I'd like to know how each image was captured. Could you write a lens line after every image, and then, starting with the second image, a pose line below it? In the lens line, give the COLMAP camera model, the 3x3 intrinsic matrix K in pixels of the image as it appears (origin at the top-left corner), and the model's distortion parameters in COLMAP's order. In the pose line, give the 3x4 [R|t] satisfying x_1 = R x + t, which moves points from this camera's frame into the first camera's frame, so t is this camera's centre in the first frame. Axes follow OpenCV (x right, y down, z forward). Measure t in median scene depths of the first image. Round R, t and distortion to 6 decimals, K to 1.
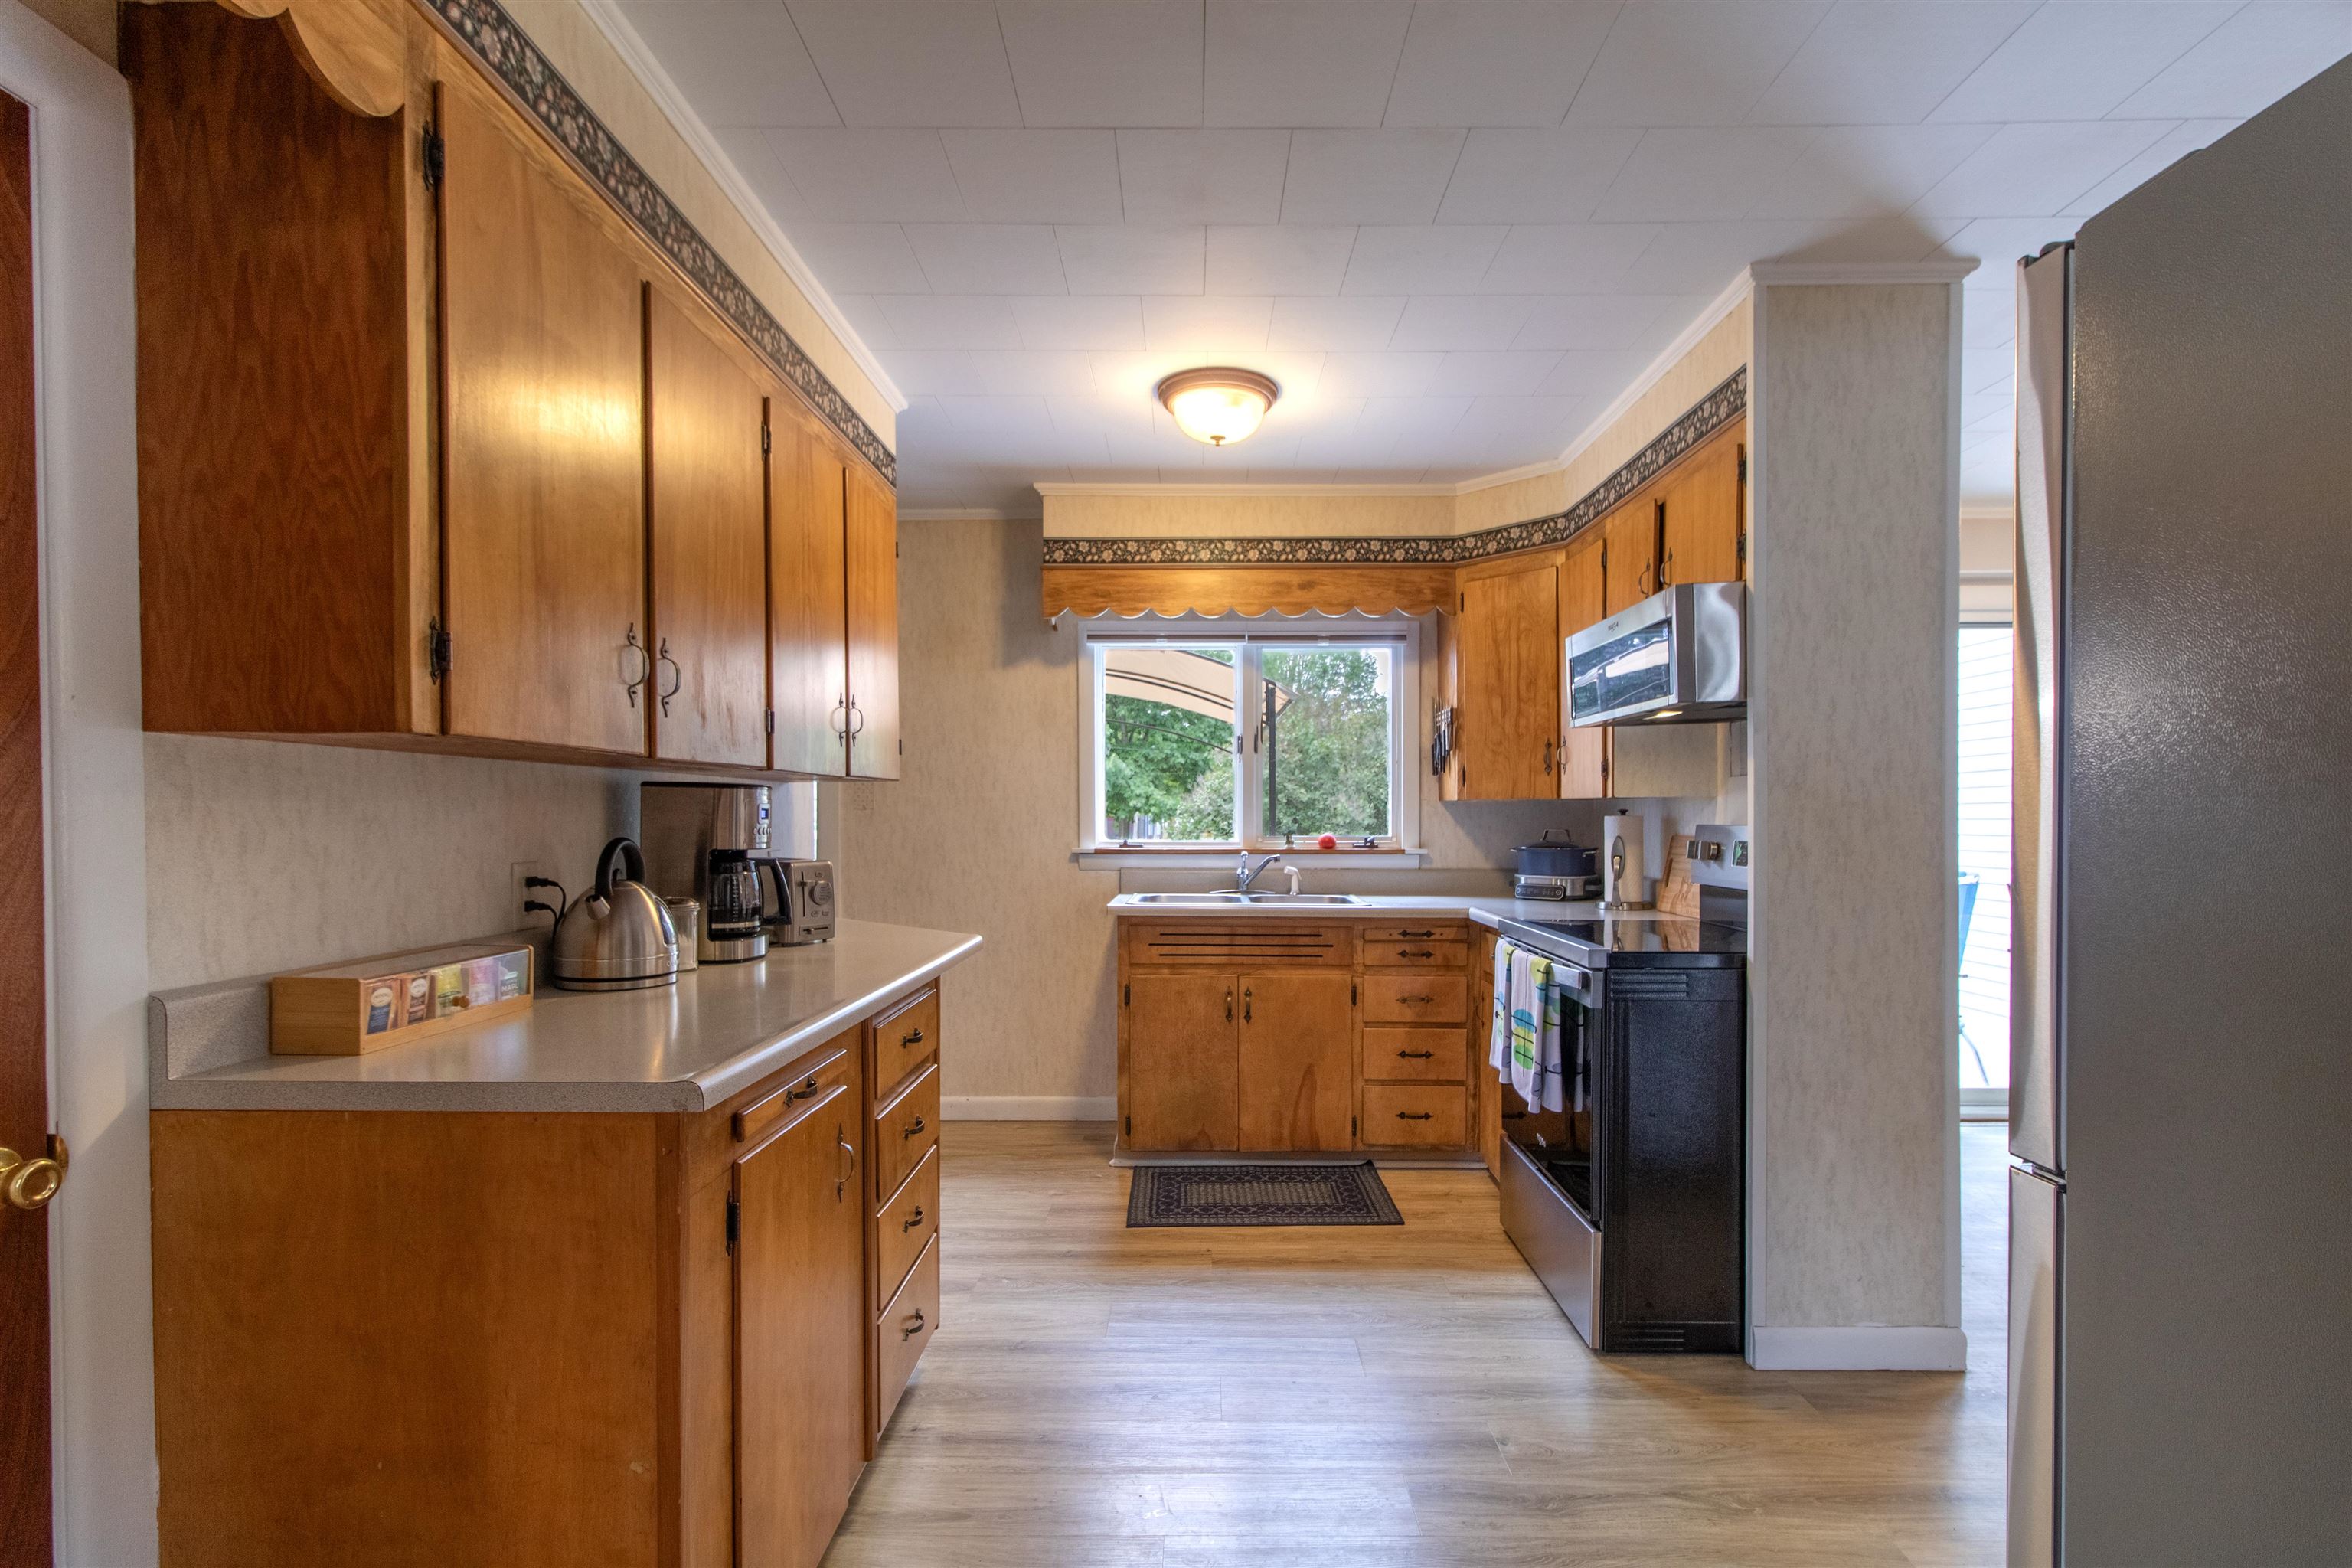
lens RADIAL K [[1116.8, 0, 1193.2], [0, 1116.8, 838.3], [0, 0, 1]] dist [0.001226, 0.000324]
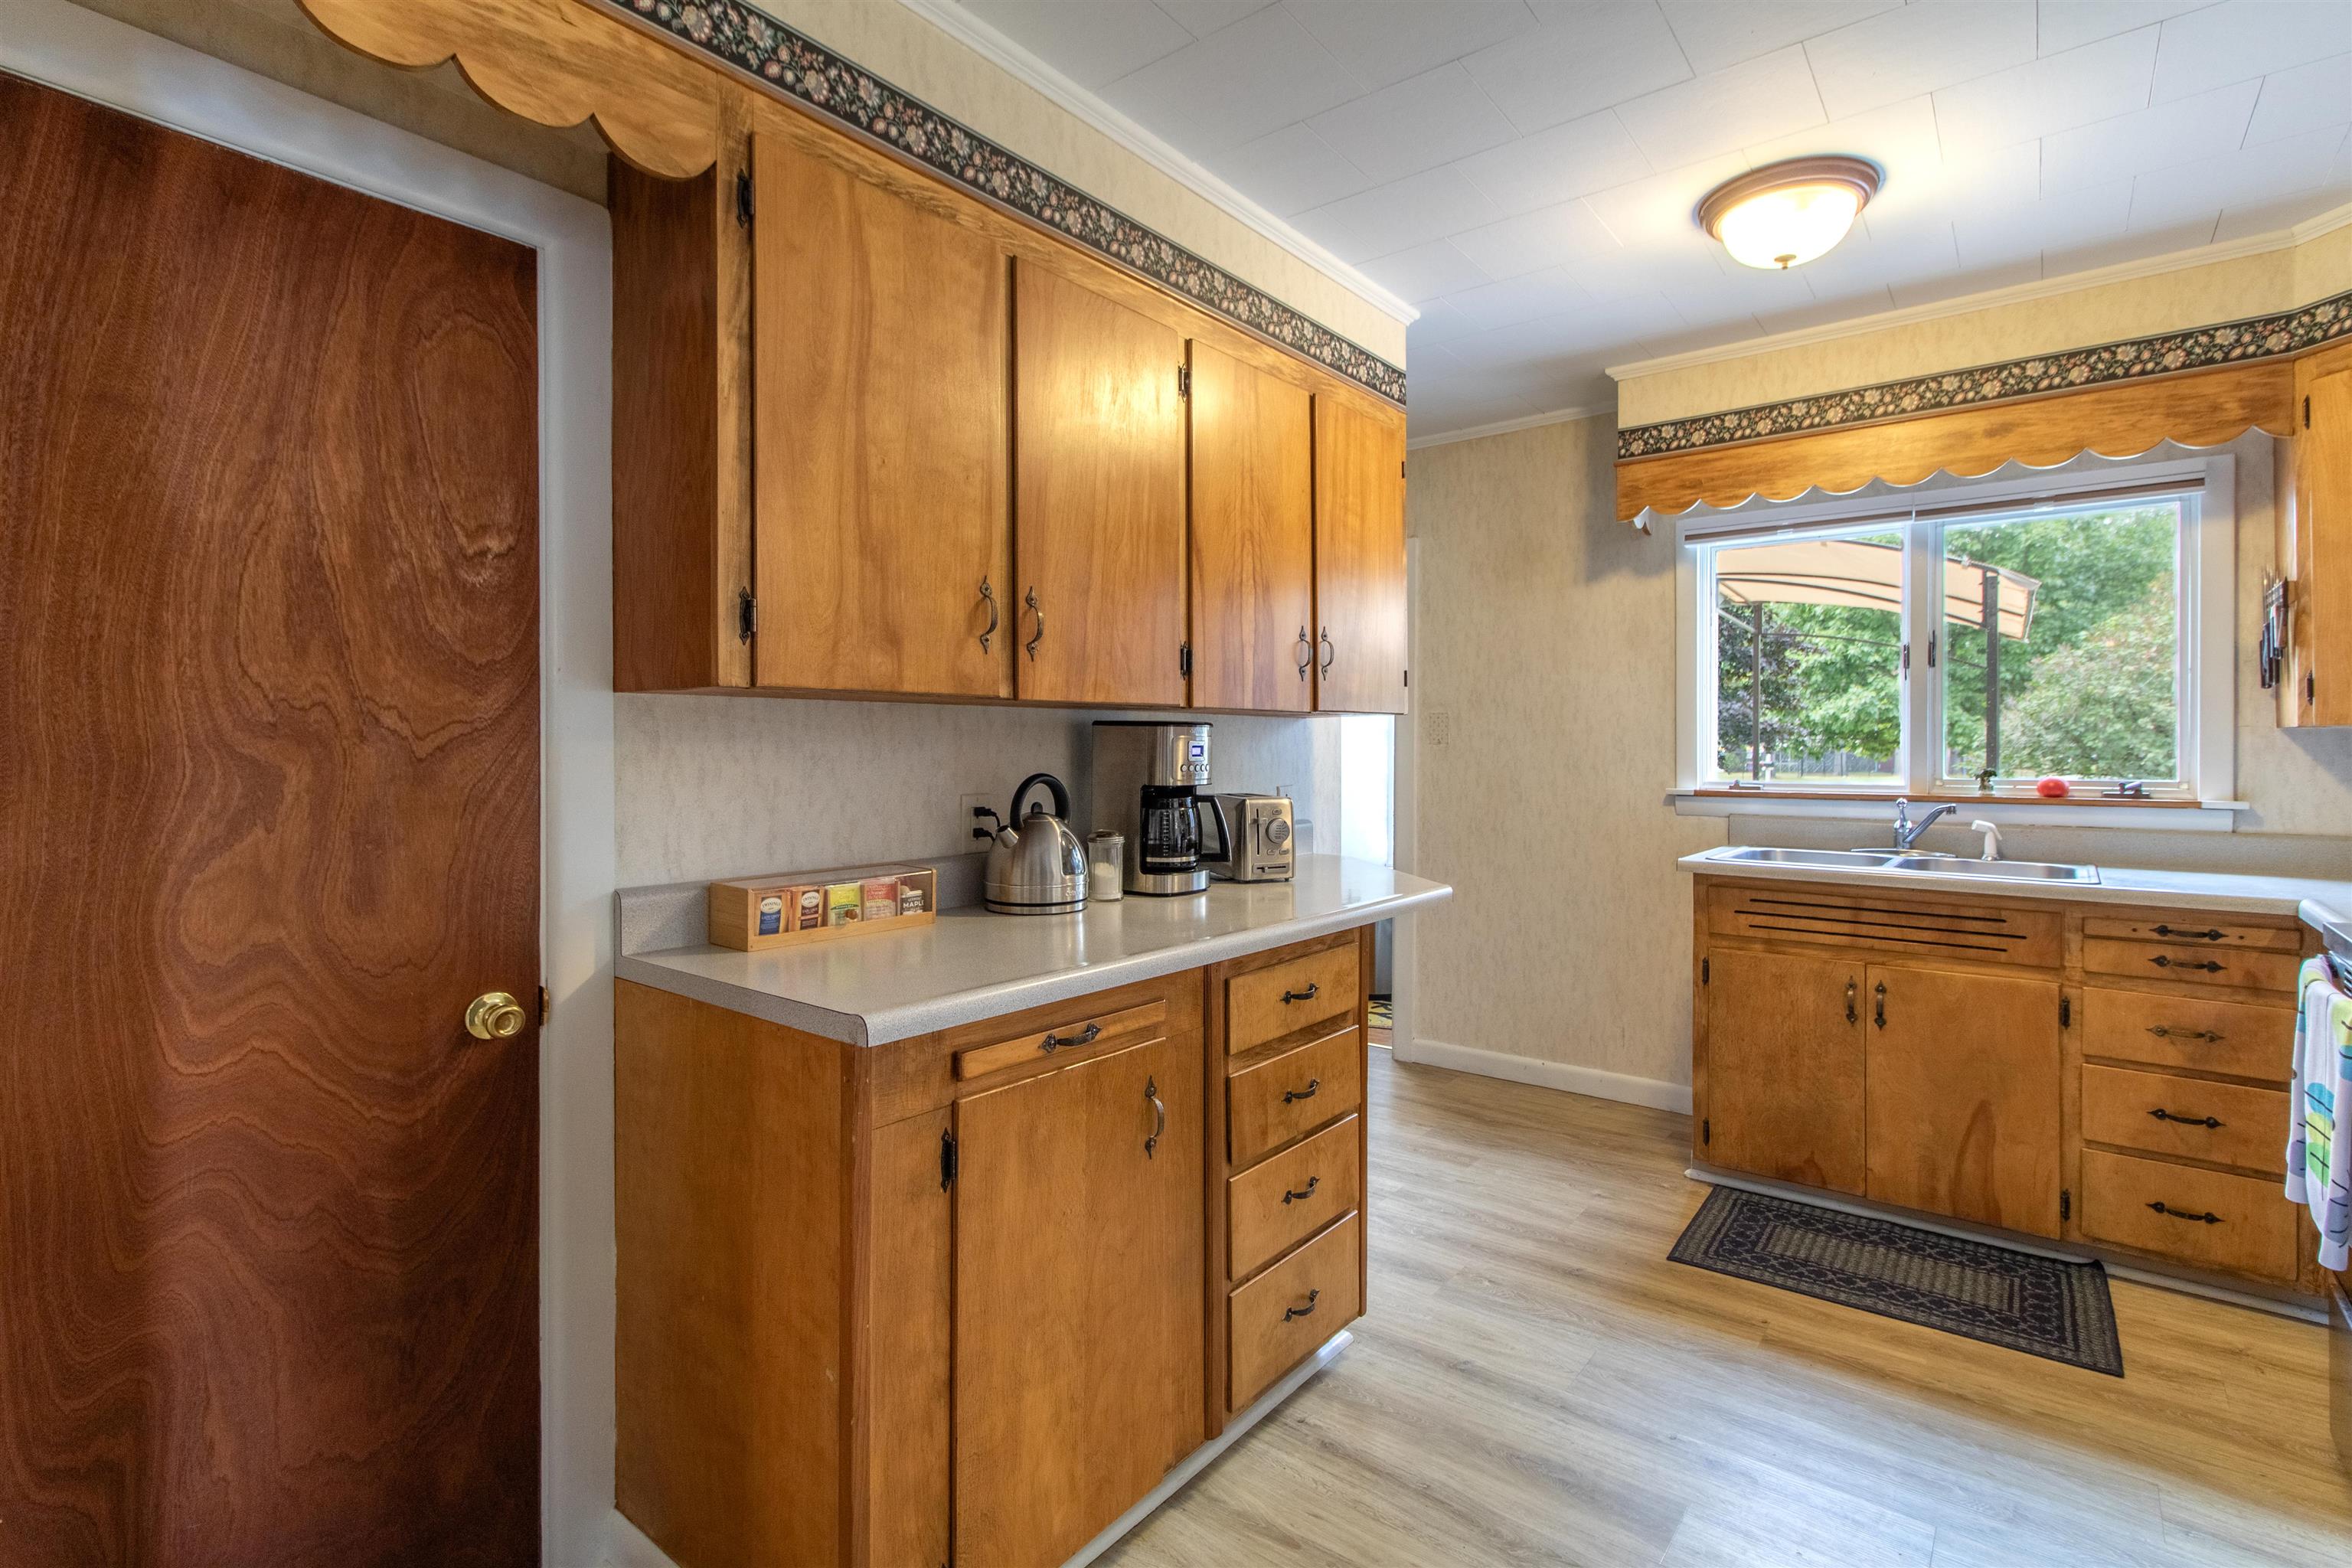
lens RADIAL K [[1104.6, 0, 1177.6], [0, 1104.6, 754.3], [0, 0, 1]] dist [0.003813, 0.000303]
pose [[0.786135, 0.003511, -0.618045, 0.135777], [-0.011703, 0.999889, -0.009206, -0.005799], [0.617945, 0.014471, 0.786088, 0.125760]]
